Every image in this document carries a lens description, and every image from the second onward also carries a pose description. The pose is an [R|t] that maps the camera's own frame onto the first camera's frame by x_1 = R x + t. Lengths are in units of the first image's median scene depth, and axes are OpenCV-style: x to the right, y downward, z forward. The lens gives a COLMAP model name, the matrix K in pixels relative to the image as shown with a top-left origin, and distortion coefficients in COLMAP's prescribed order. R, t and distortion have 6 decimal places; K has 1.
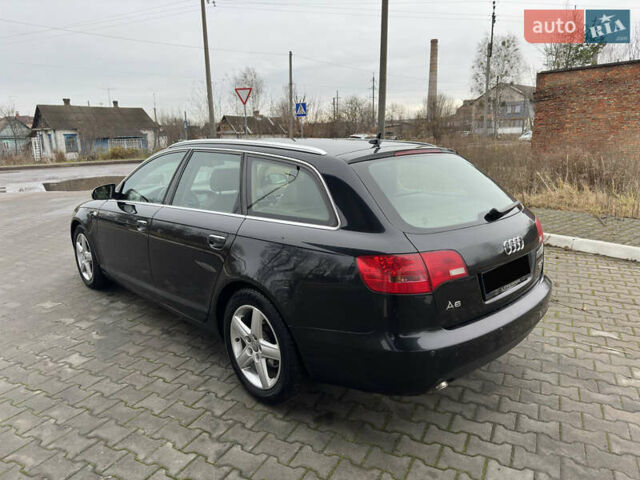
lens RADIAL K [[457.4, 0, 324.5], [0, 457.4, 240.9], [0, 0, 1]] dist [-0.001704, 0.002409]
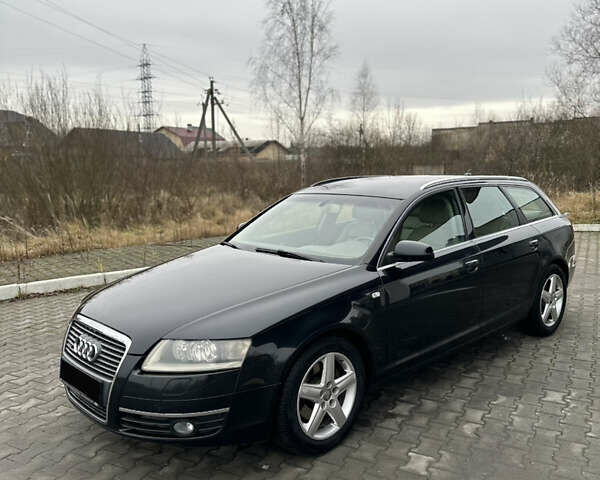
lens RADIAL K [[569.7, 0, 312.5], [0, 569.7, 243.0], [0, 0, 1]] dist [0.017189, 0.000000]
pose [[-0.018311, -0.122685, 0.992277, -0.302816], [0.228722, 0.965612, 0.123609, -0.058432], [-0.973320, 0.229219, 0.010380, 0.250226]]
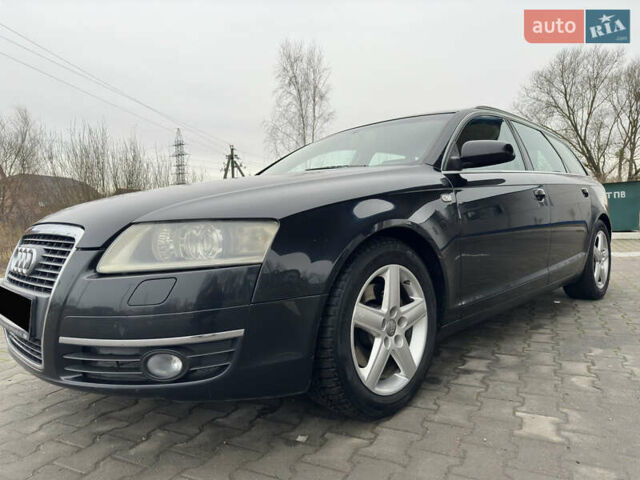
lens RADIAL K [[457.4, 0, 325.9], [0, 457.4, 242.4], [0, 0, 1]] dist [-0.001704, 0.002409]
pose [[-0.046470, -0.026559, 0.998567, -0.227434], [0.244396, 0.968964, 0.037145, -0.014310], [-0.968561, 0.245772, -0.038537, 0.270658]]
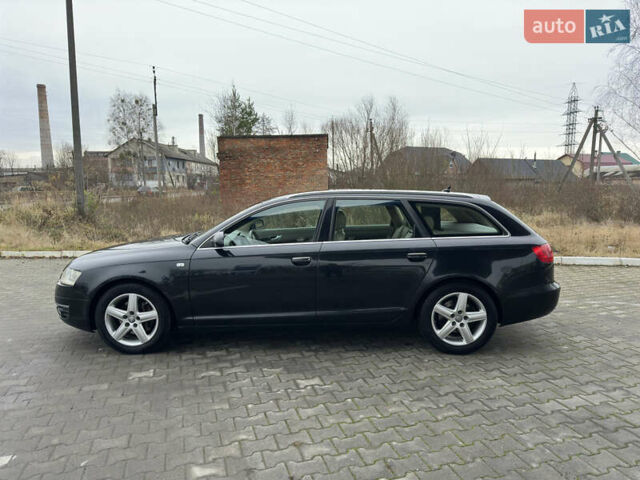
lens RADIAL K [[457.4, 0, 322.8], [0, 457.4, 244.7], [0, 0, 1]] dist [-0.001704, 0.002409]
pose [[0.698628, -0.072093, 0.711844, -0.226840], [0.145852, 0.988370, -0.043045, -0.003060], [-0.700461, 0.133896, 0.701017, 0.027469]]
